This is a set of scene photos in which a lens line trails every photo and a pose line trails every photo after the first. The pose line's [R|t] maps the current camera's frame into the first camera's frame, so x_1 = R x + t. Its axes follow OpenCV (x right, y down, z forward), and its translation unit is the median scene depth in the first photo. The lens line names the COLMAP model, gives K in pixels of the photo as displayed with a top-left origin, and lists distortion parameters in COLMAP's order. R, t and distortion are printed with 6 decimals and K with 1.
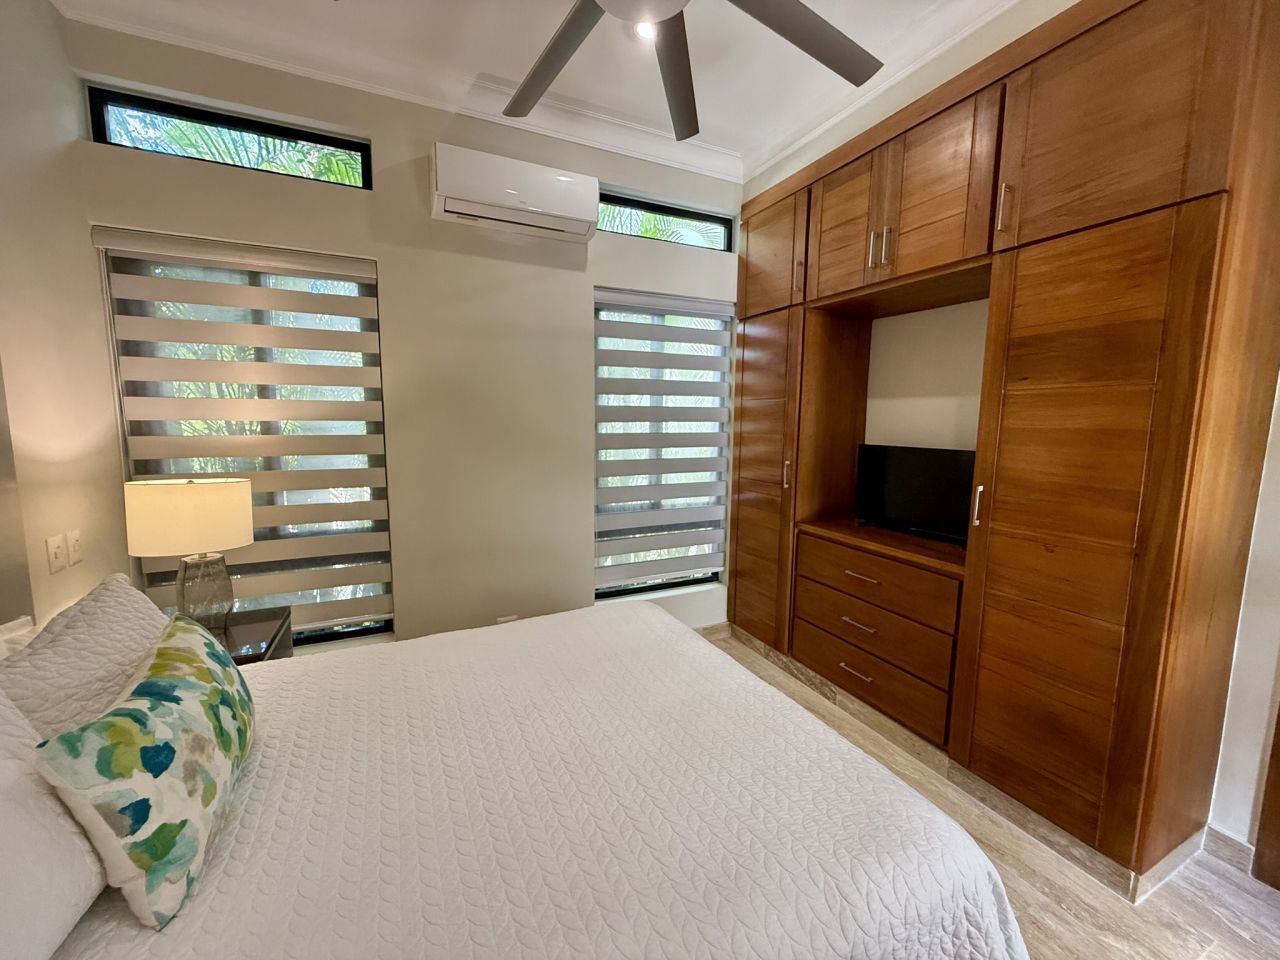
lens RADIAL K [[510.4, 0, 638.0], [0, 510.4, 479.3], [0, 0, 1]] dist [-0.001088, 0.000290]
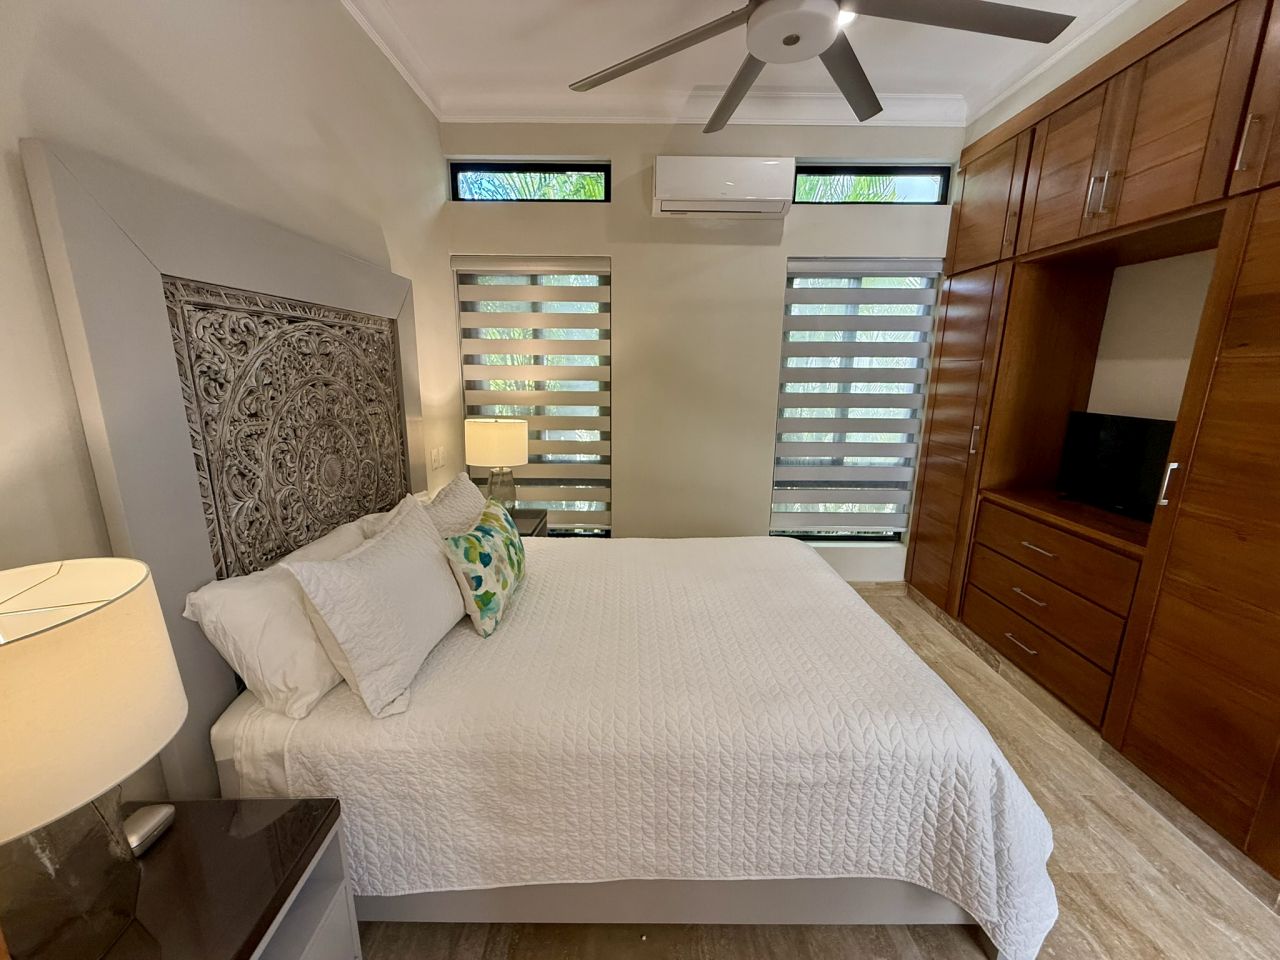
lens RADIAL K [[510.4, 0, 639.4], [0, 510.4, 478.0], [0, 0, 1]] dist [-0.001088, 0.000290]
pose [[0.905465, 0.089472, -0.414883, 0.152981], [-0.052021, 0.993553, 0.100732, -0.001870], [0.421221, -0.069627, 0.904282, -0.200049]]
